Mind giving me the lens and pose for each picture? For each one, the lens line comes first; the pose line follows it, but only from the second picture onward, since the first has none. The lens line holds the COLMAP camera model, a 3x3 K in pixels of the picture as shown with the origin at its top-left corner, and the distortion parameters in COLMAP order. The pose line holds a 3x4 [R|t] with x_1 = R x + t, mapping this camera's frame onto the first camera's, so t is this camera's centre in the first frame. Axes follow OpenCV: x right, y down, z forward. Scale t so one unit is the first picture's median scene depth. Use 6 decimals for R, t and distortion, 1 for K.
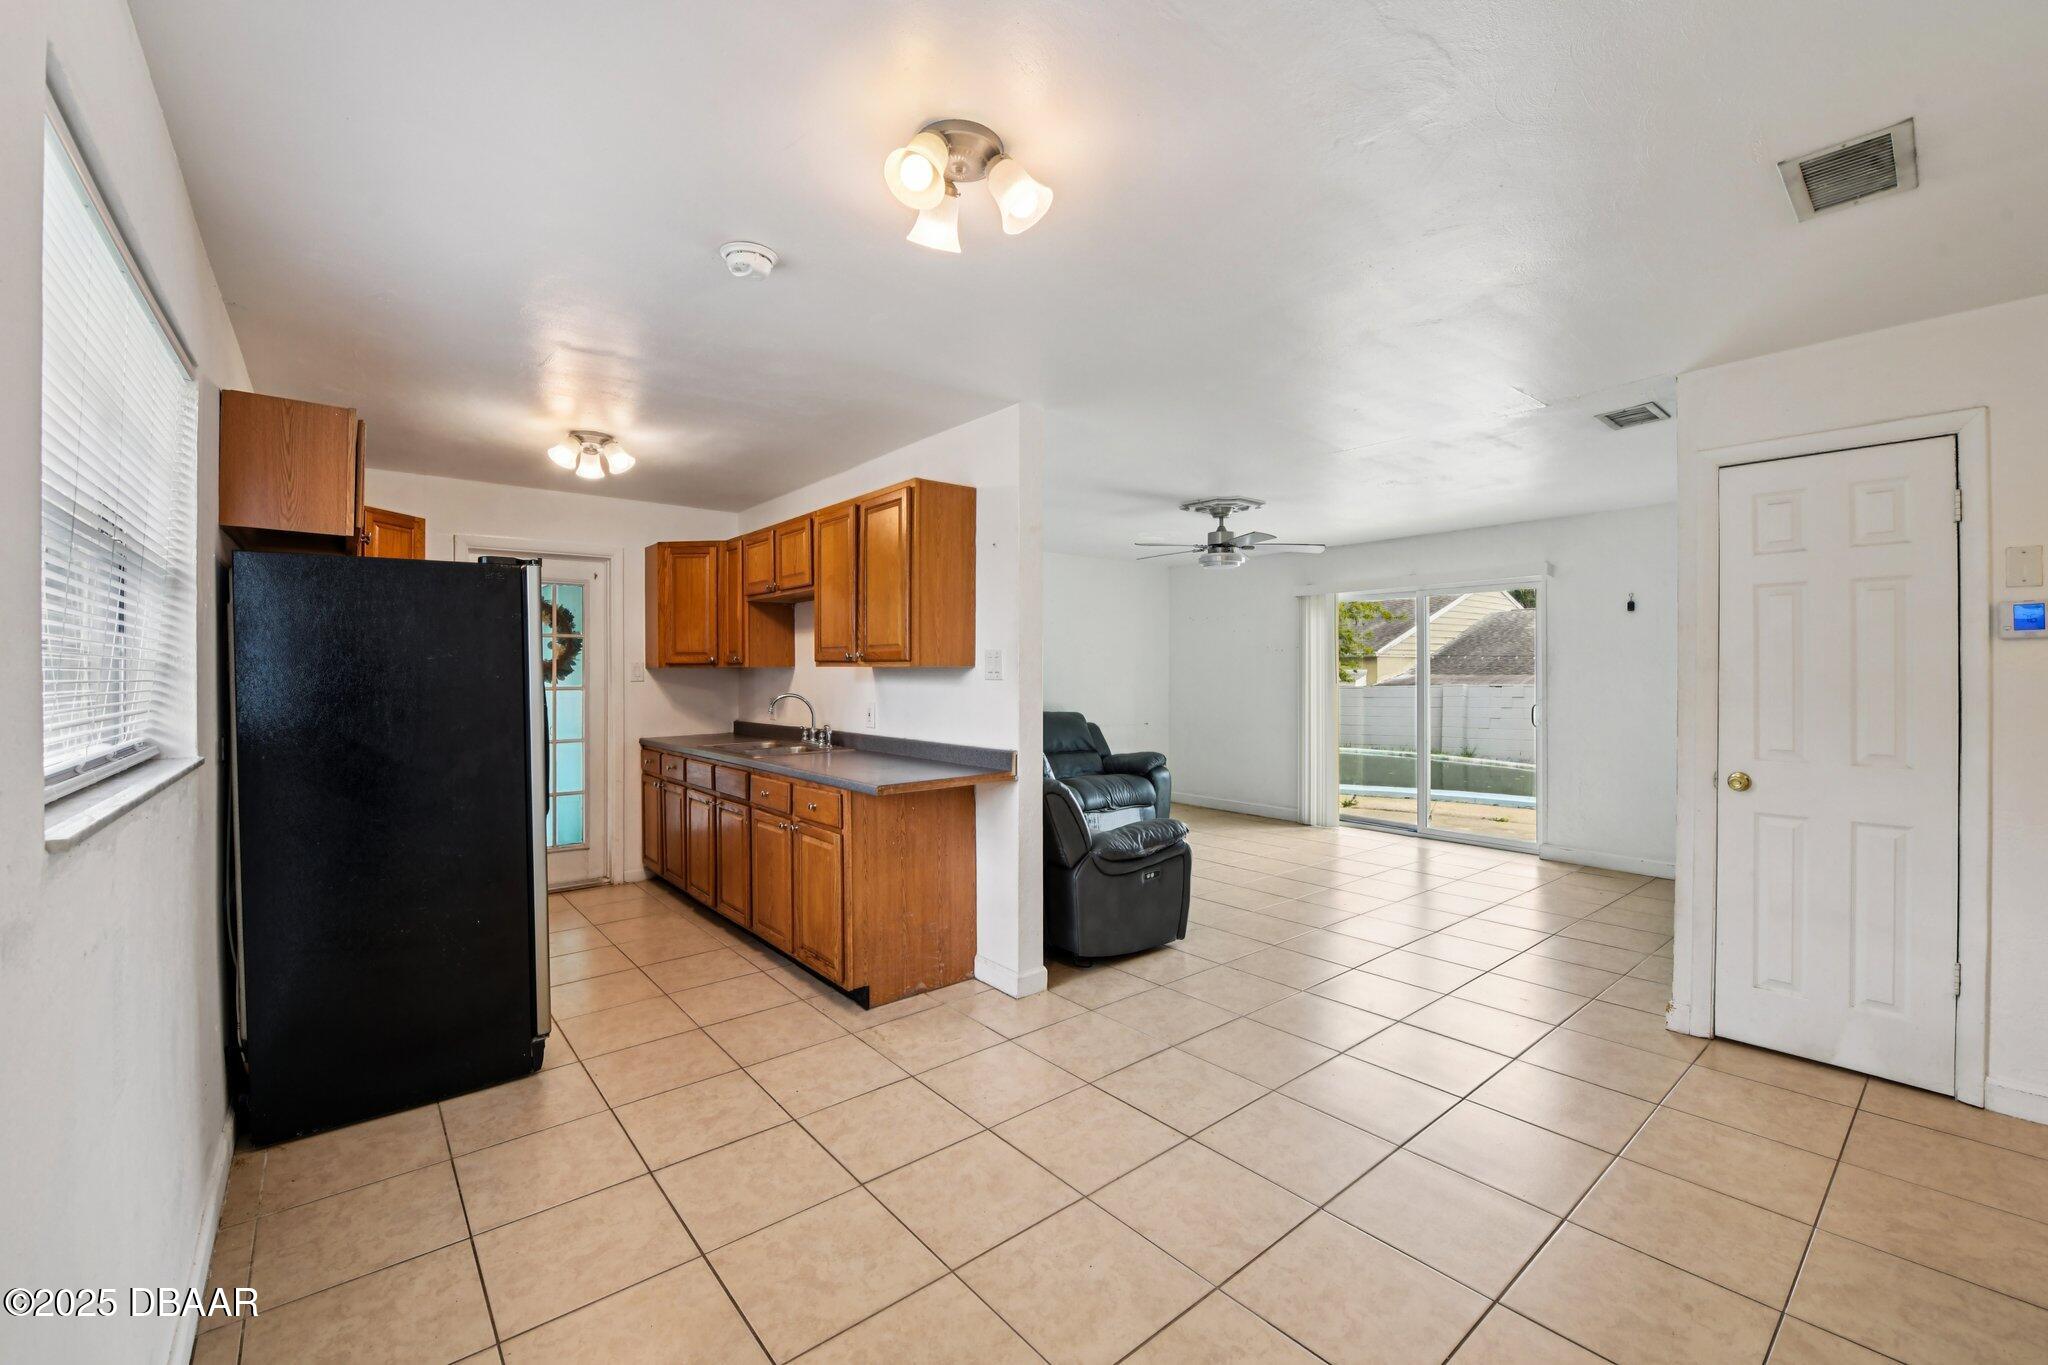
lens RADIAL K [[832.6, 0, 1020.7], [0, 832.6, 688.8], [0, 0, 1]] dist [-0.014133, -0.001816]
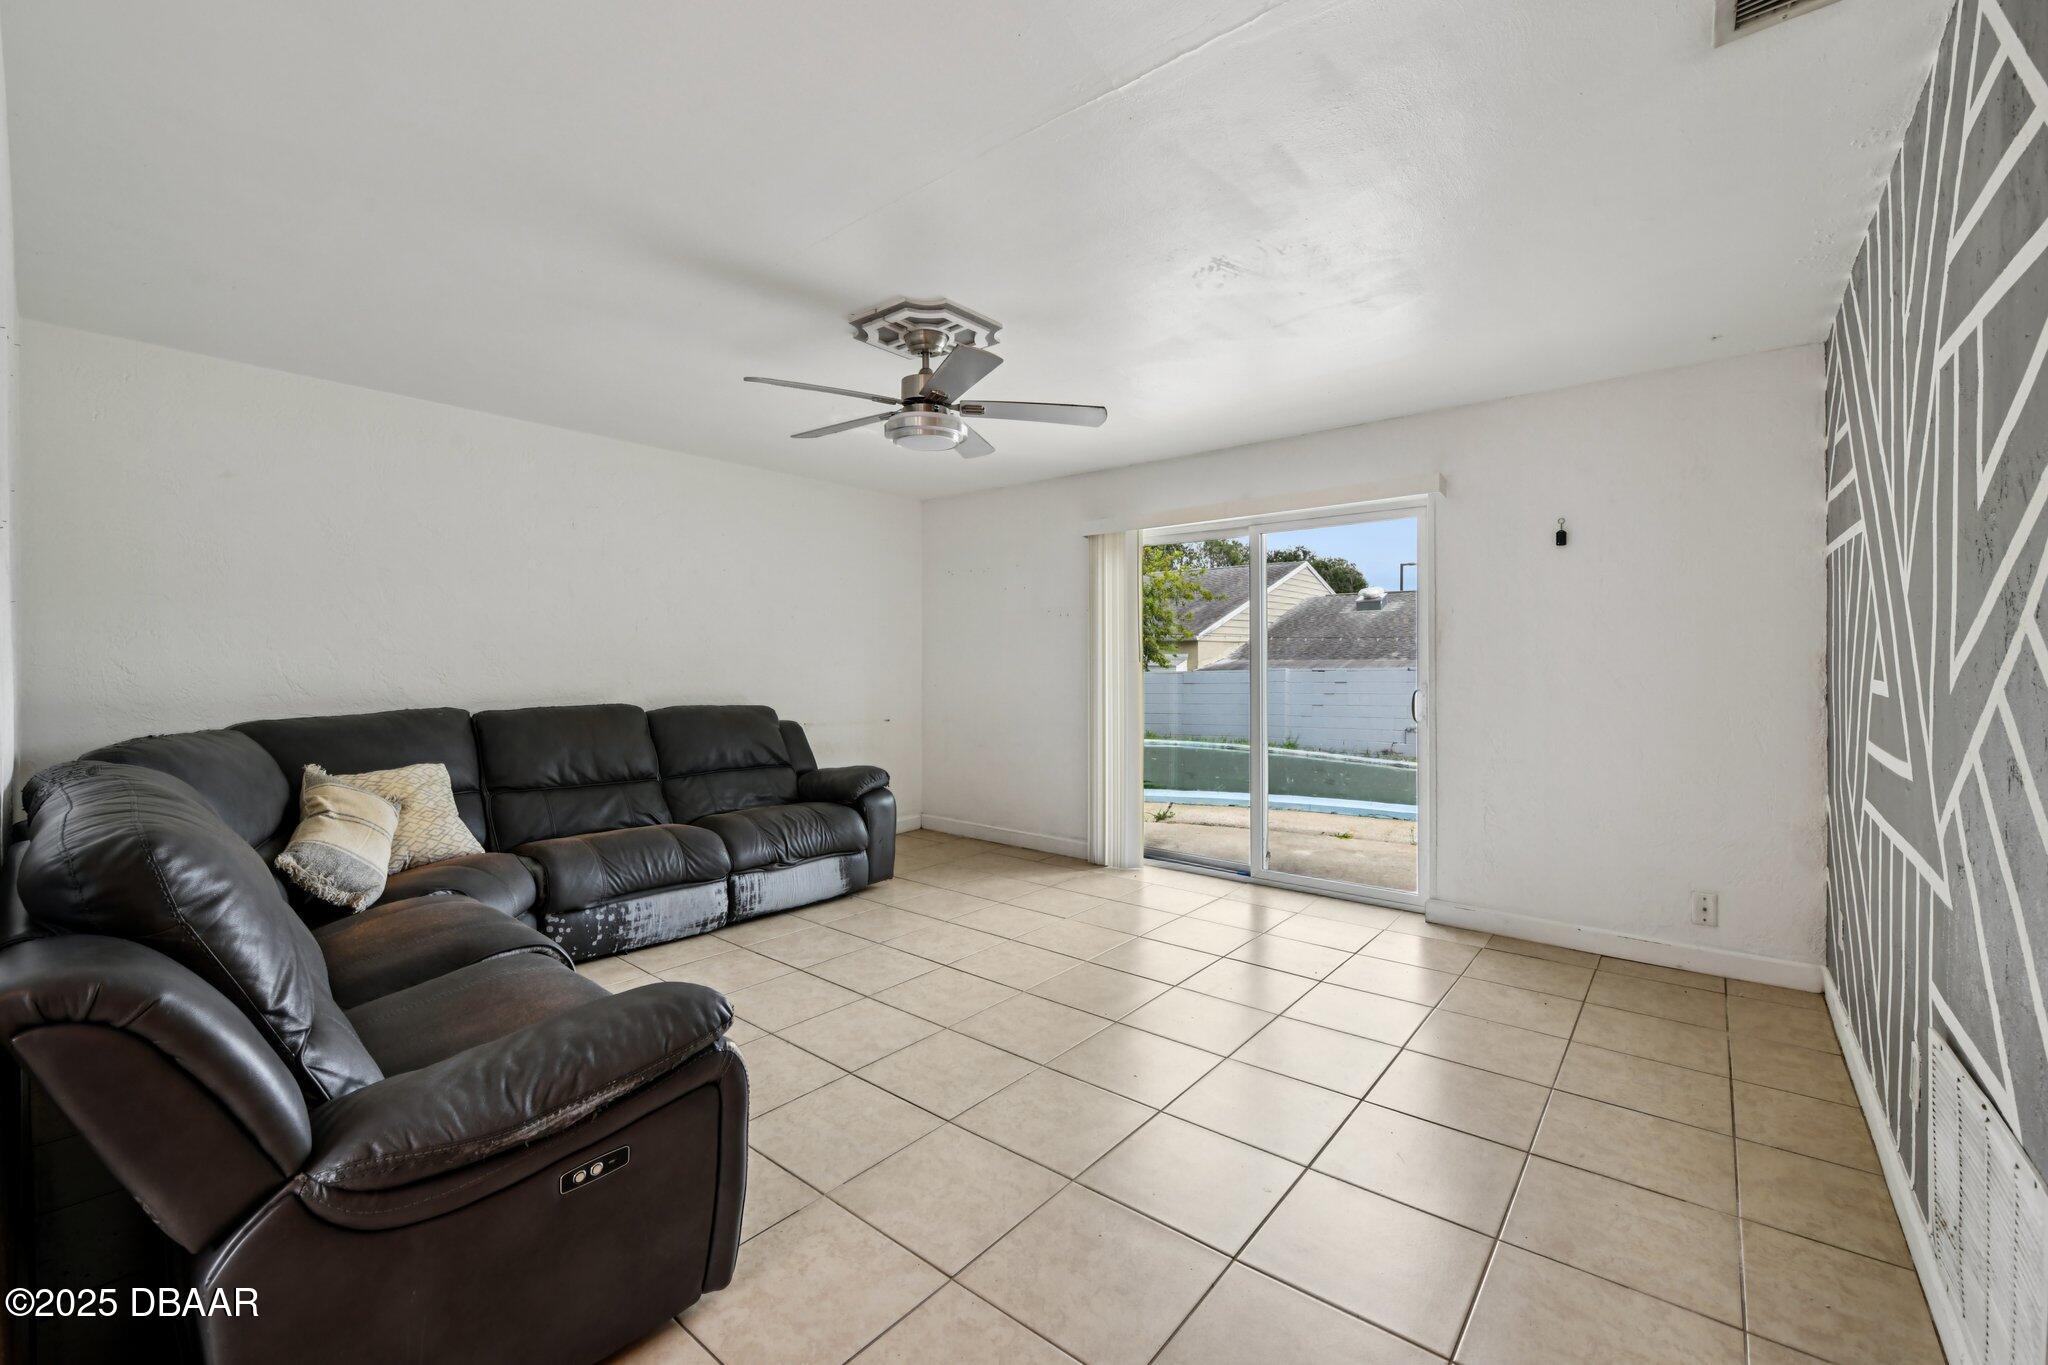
lens RADIAL K [[832.6, 0, 1021.1], [0, 832.6, 689.2], [0, 0, 1]] dist [-0.014133, -0.001816]
pose [[0.980930, -0.005410, 0.194287, 0.150747], [0.002611, 0.999889, 0.014655, 0.006751], [-0.194345, -0.013868, 0.980835, 0.344720]]
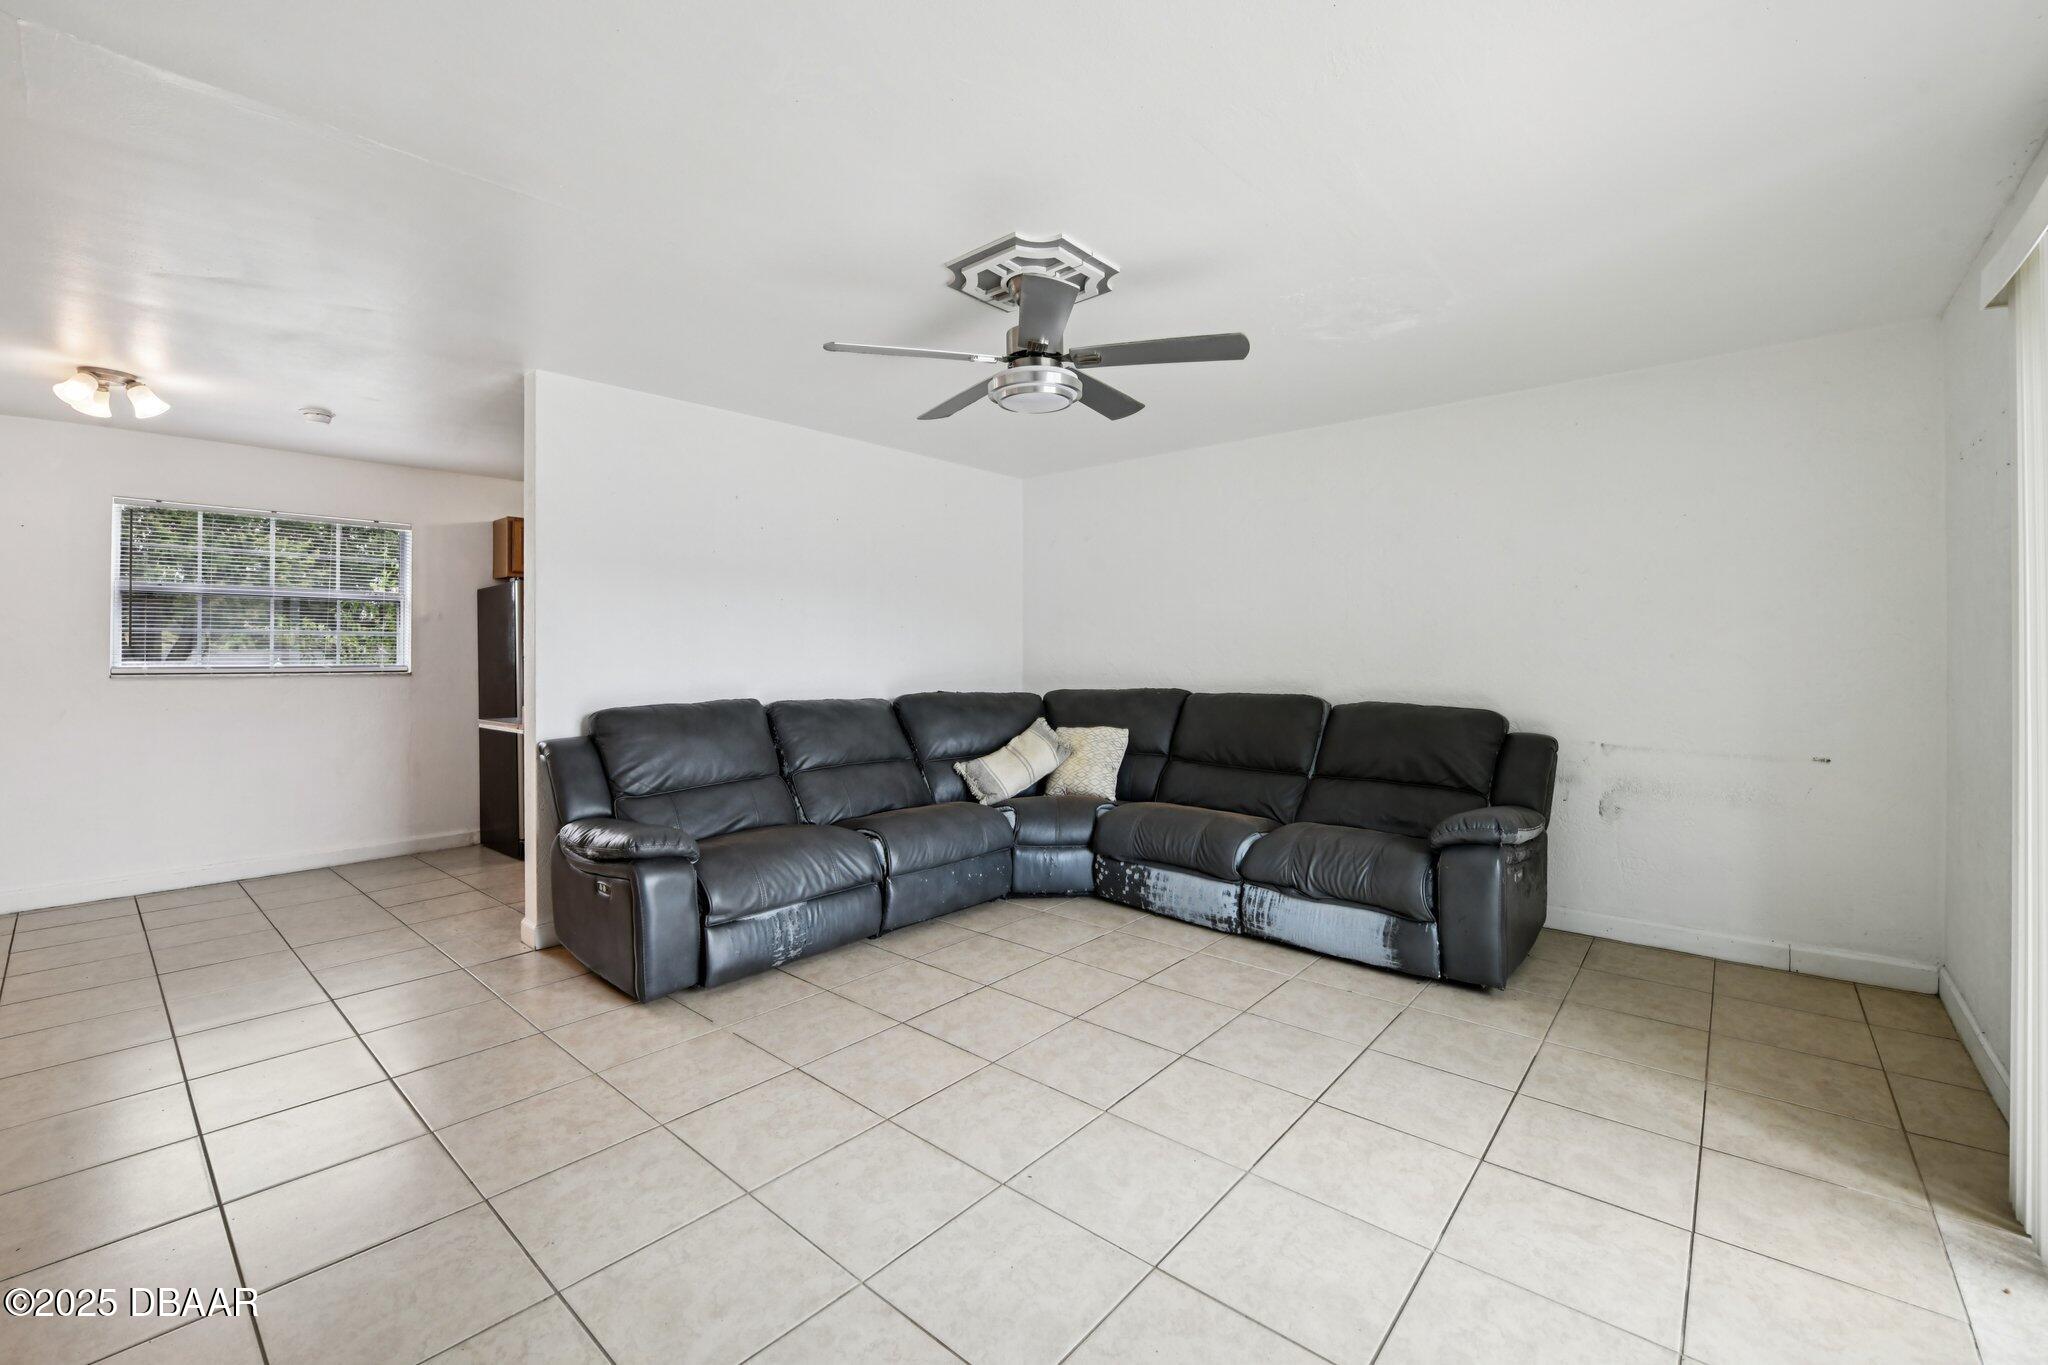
lens RADIAL K [[832.6, 0, 1016.2], [0, 832.6, 674.6], [0, 0, 1]] dist [-0.014133, -0.001816]
pose [[0.175927, 0.023960, -0.984112, 0.541742], [-0.017296, 0.999625, 0.021245, 0.001550], [0.984251, 0.013283, 0.176275, 0.687988]]
